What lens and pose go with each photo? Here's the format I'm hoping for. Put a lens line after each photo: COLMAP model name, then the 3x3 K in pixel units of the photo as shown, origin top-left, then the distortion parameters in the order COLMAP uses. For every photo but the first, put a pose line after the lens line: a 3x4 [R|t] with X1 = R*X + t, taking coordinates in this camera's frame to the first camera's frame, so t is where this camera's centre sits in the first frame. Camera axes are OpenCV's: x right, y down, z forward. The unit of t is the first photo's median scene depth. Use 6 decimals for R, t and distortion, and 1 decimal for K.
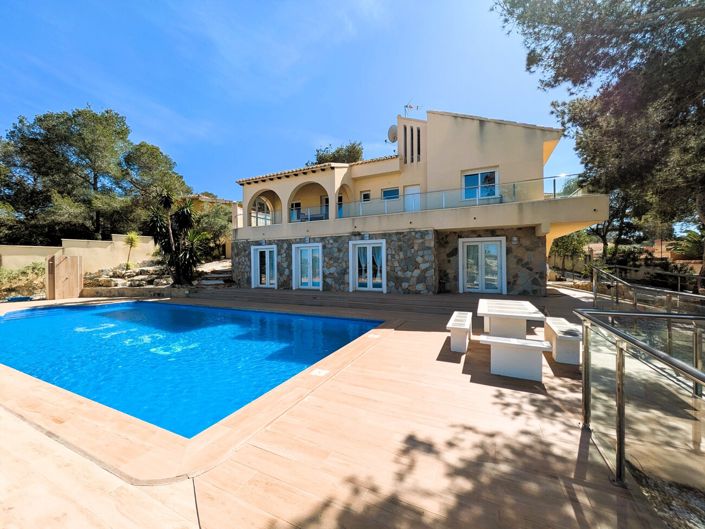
lens RADIAL K [[277.8, 0, 348.9], [0, 277.8, 263.6], [0, 0, 1]] dist [0.002554, -0.001001]
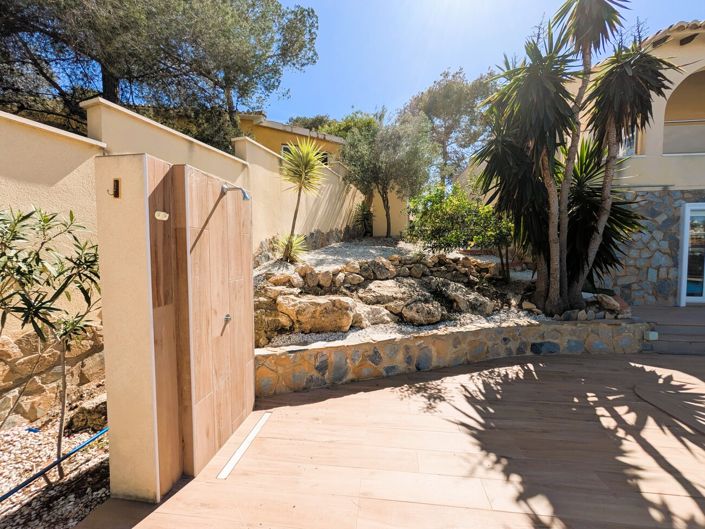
lens RADIAL K [[277.8, 0, 351.8], [0, 277.8, 263.7], [0, 0, 1]] dist [0.002554, -0.001001]
pose [[0.950482, -0.007366, 0.310692, -1.030336], [-0.009857, 0.998502, 0.053829, 0.008138], [-0.310623, -0.054226, 0.948985, 0.847000]]
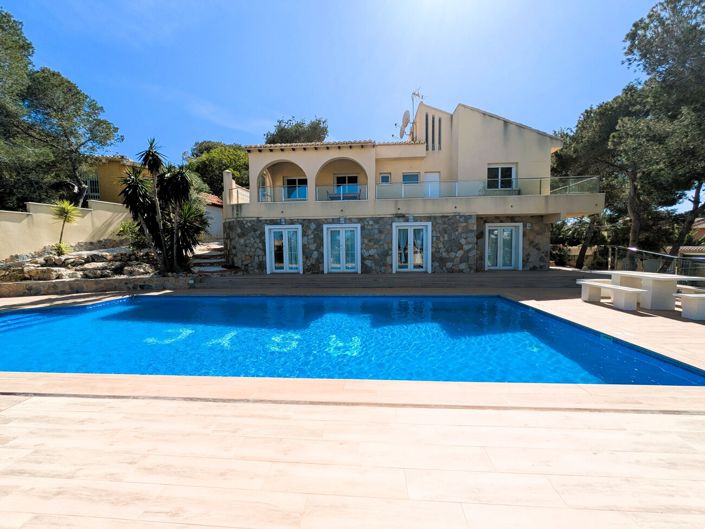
lens RADIAL K [[277.8, 0, 353.9], [0, 277.8, 264.2], [0, 0, 1]] dist [0.002554, -0.001001]
pose [[0.930715, -0.023239, 0.365007, -0.456888], [0.003419, 0.998489, 0.054853, 0.011478], [-0.365730, -0.049804, 0.929387, 0.103280]]
